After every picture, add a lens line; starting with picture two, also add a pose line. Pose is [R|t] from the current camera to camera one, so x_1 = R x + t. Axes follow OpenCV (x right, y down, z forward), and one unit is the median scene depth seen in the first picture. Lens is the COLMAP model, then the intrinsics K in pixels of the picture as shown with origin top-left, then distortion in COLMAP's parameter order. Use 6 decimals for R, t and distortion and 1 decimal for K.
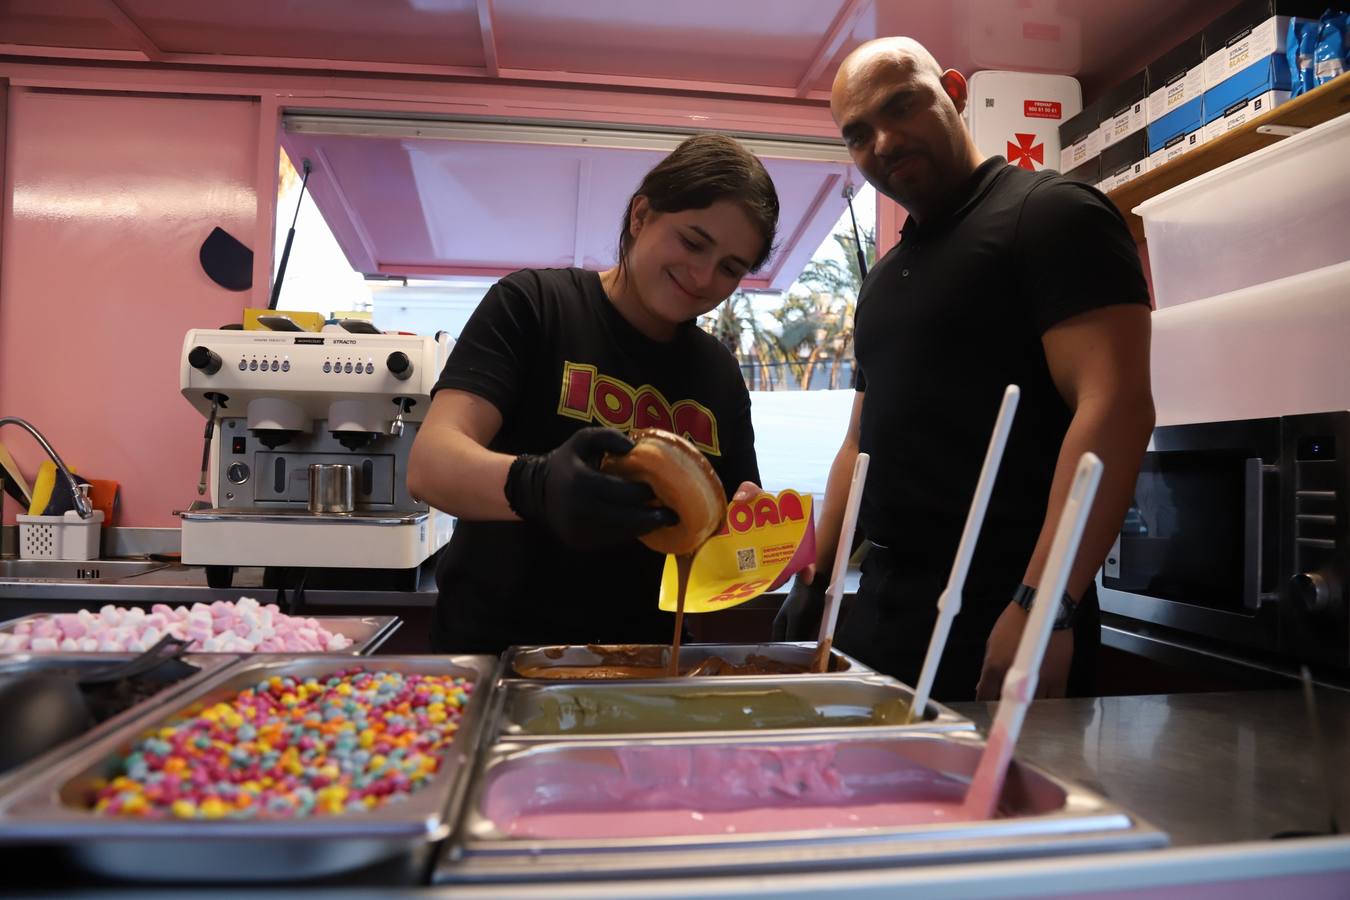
lens RADIAL K [[931.8, 0, 673.4], [0, 931.8, 448.2], [0, 0, 1]] dist [-0.106607, 0.035247]
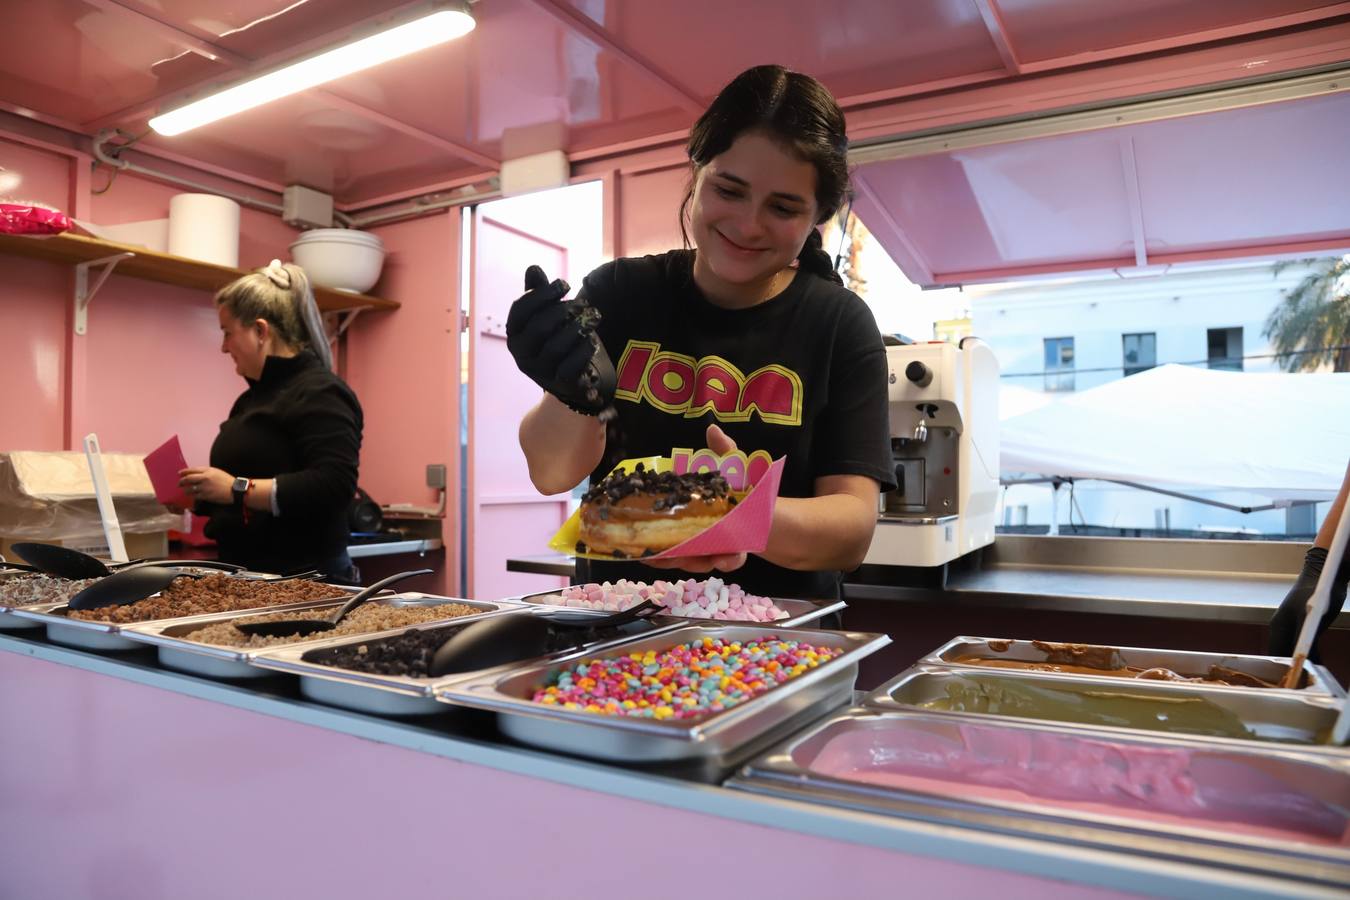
lens RADIAL K [[931.8, 0, 667.1], [0, 931.8, 456.8], [0, 0, 1]] dist [-0.106607, 0.035247]
pose [[0.798373, -0.025790, -0.601611, 0.243632], [0.028345, 0.999584, -0.005235, 0.005994], [0.601496, -0.012873, 0.798772, -0.045796]]
